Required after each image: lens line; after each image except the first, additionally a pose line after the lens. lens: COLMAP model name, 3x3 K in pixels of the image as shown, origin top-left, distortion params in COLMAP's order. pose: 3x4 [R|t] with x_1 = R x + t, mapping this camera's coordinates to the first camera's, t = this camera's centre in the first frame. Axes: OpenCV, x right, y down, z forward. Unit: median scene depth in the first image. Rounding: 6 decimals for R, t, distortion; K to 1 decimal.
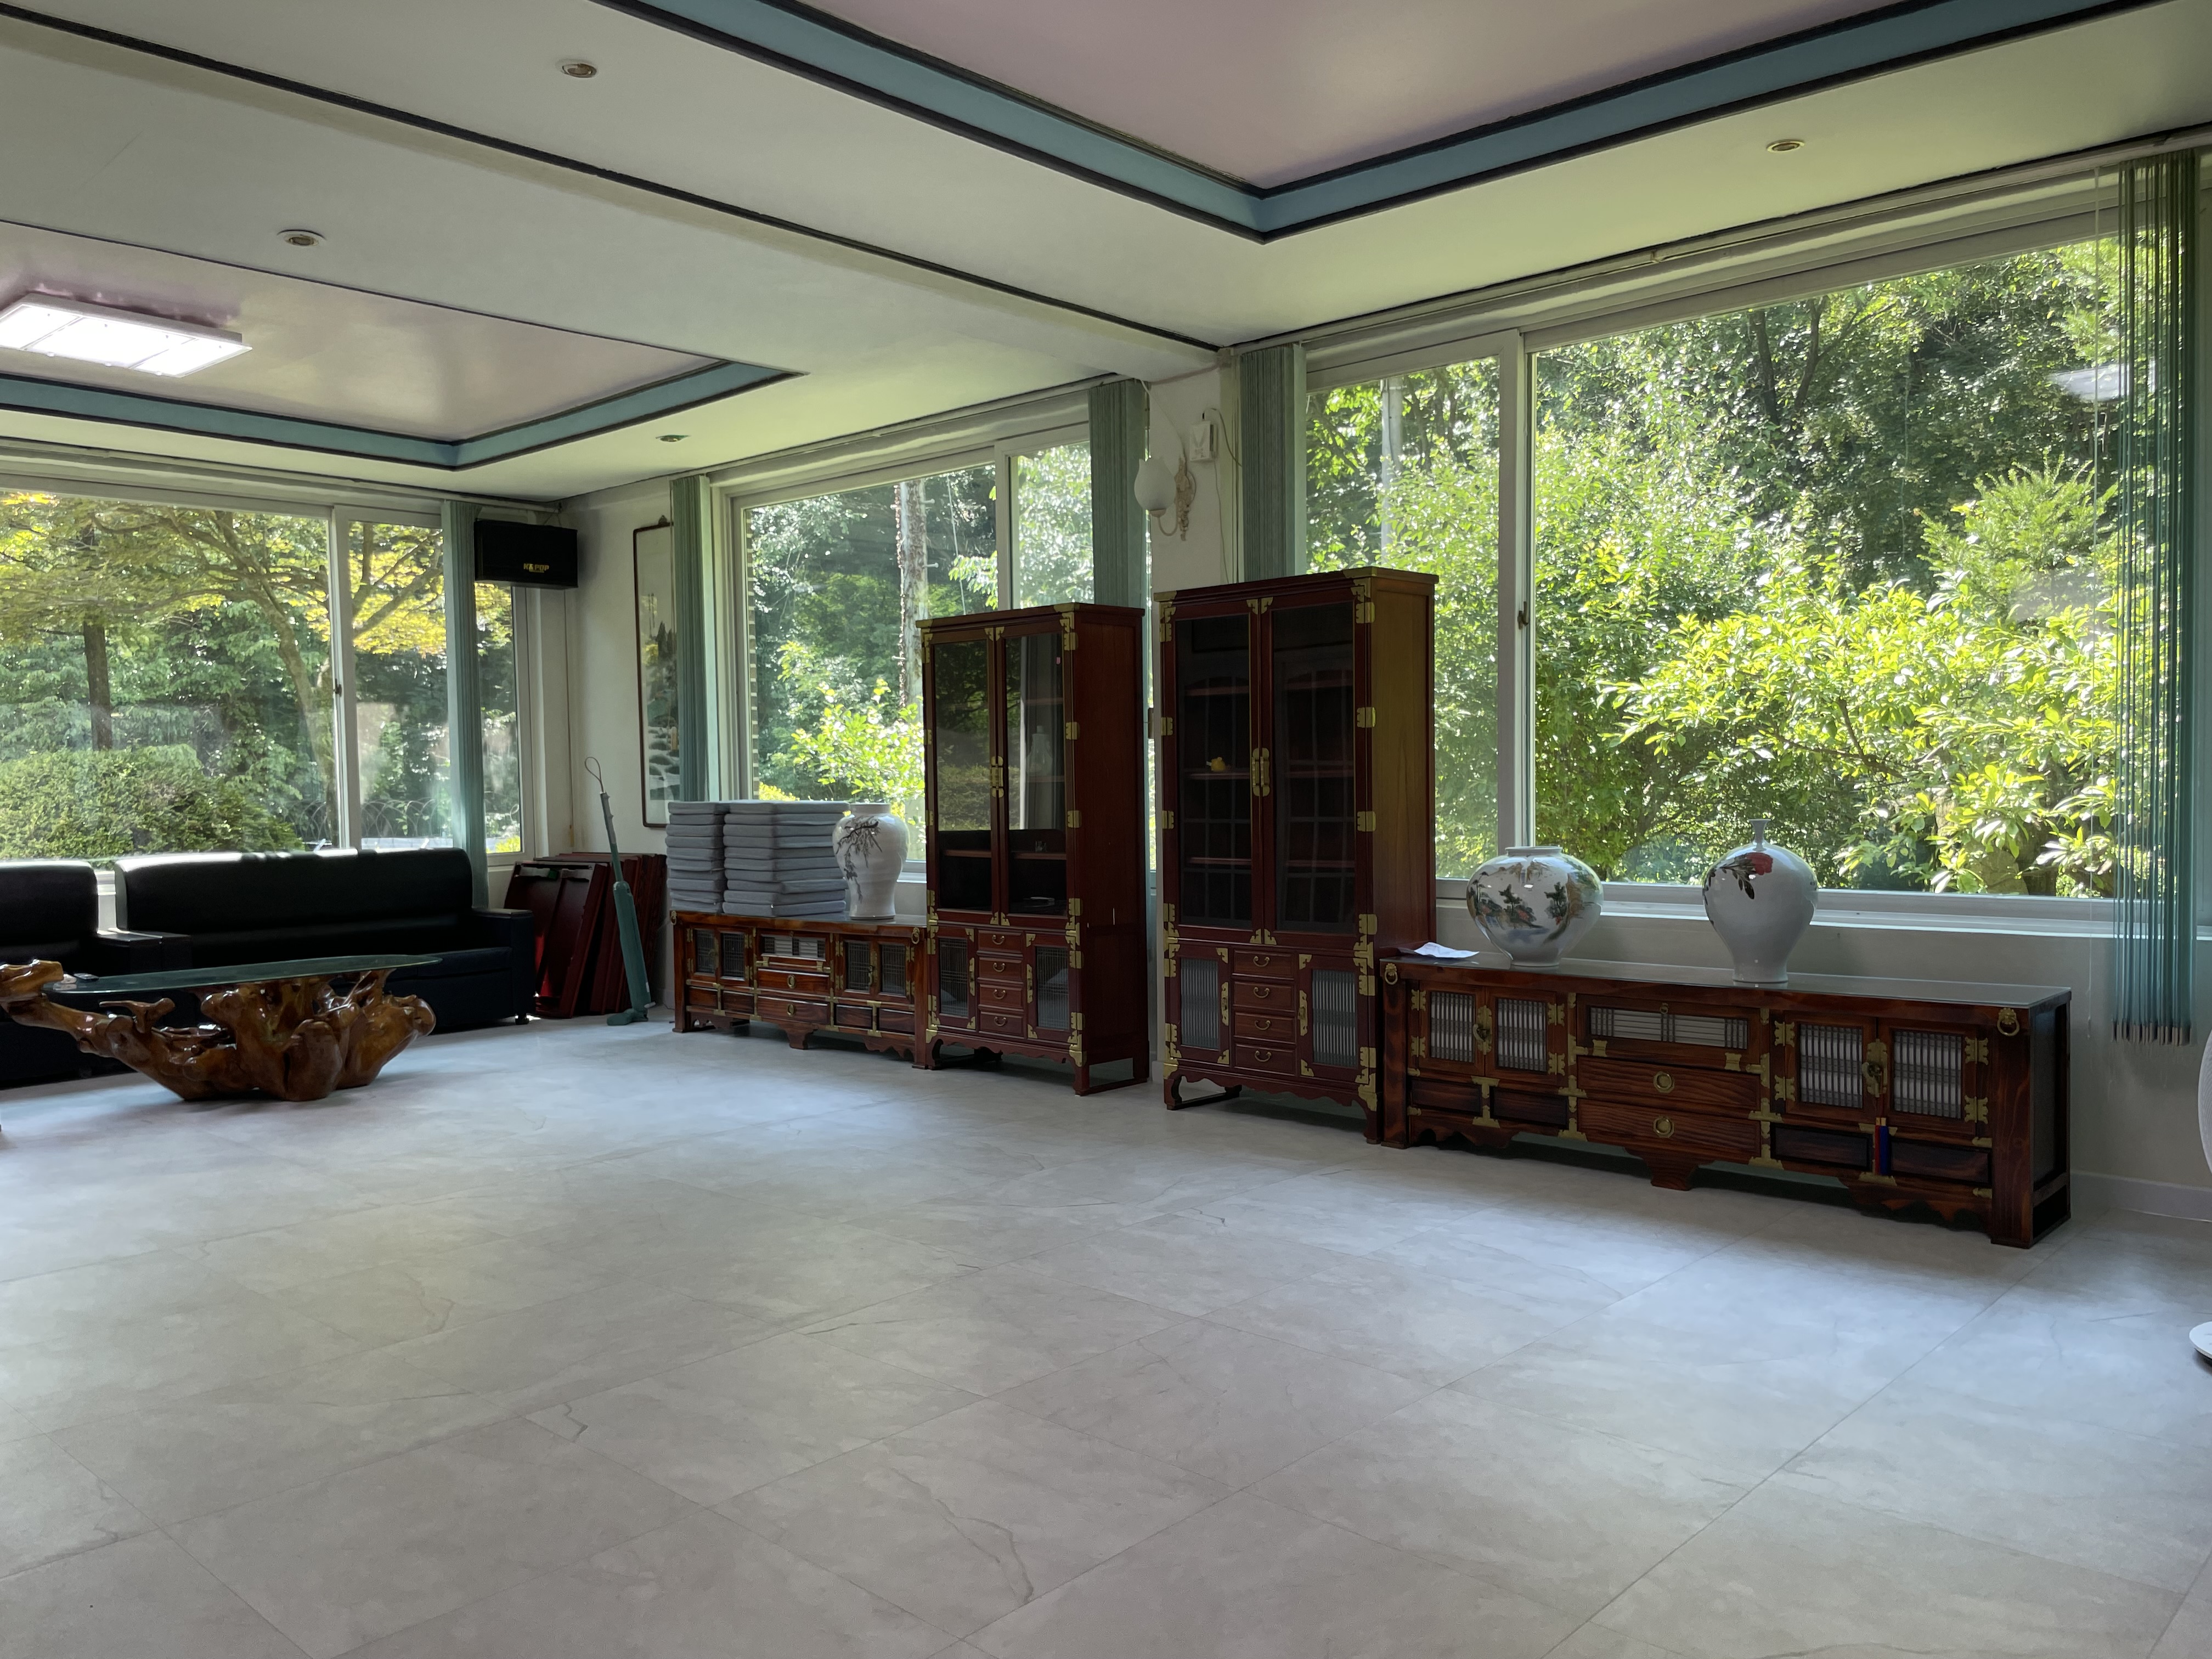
lens RADIAL K [[1662.6, 0, 1119.2], [0, 1662.6, 829.8], [0, 0, 1]] dist [0.034168, -0.005923]
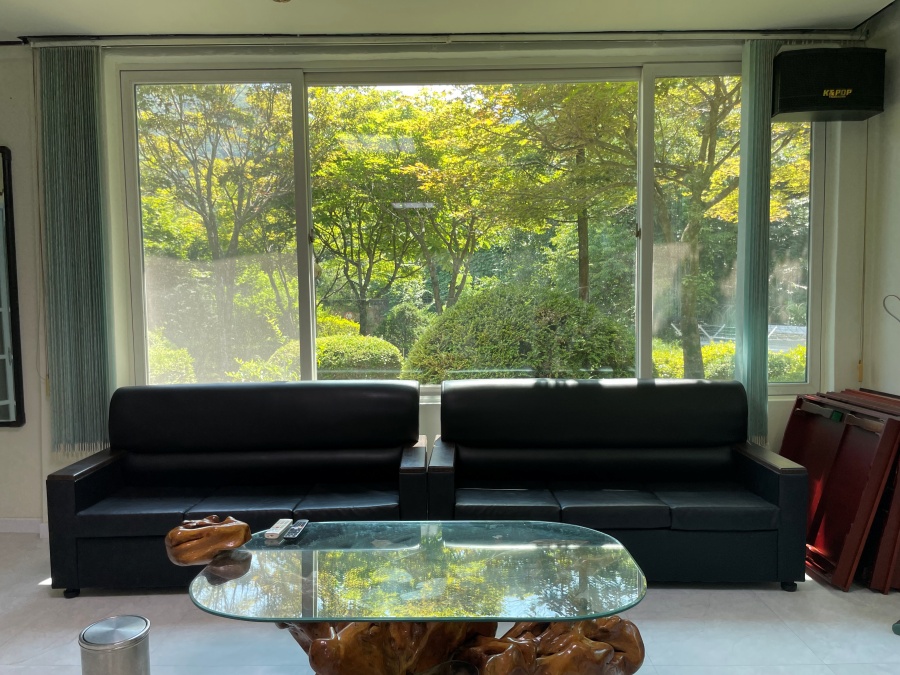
lens RADIAL K [[676.5, 0, 455.4], [0, 676.5, 337.6], [0, 0, 1]] dist [0.034168, -0.005923]
pose [[0.659161, 0.058086, -0.749756, -0.226746], [-0.029025, 0.998235, 0.051818, -0.037493], [0.751442, -0.012395, 0.659683, 0.681607]]
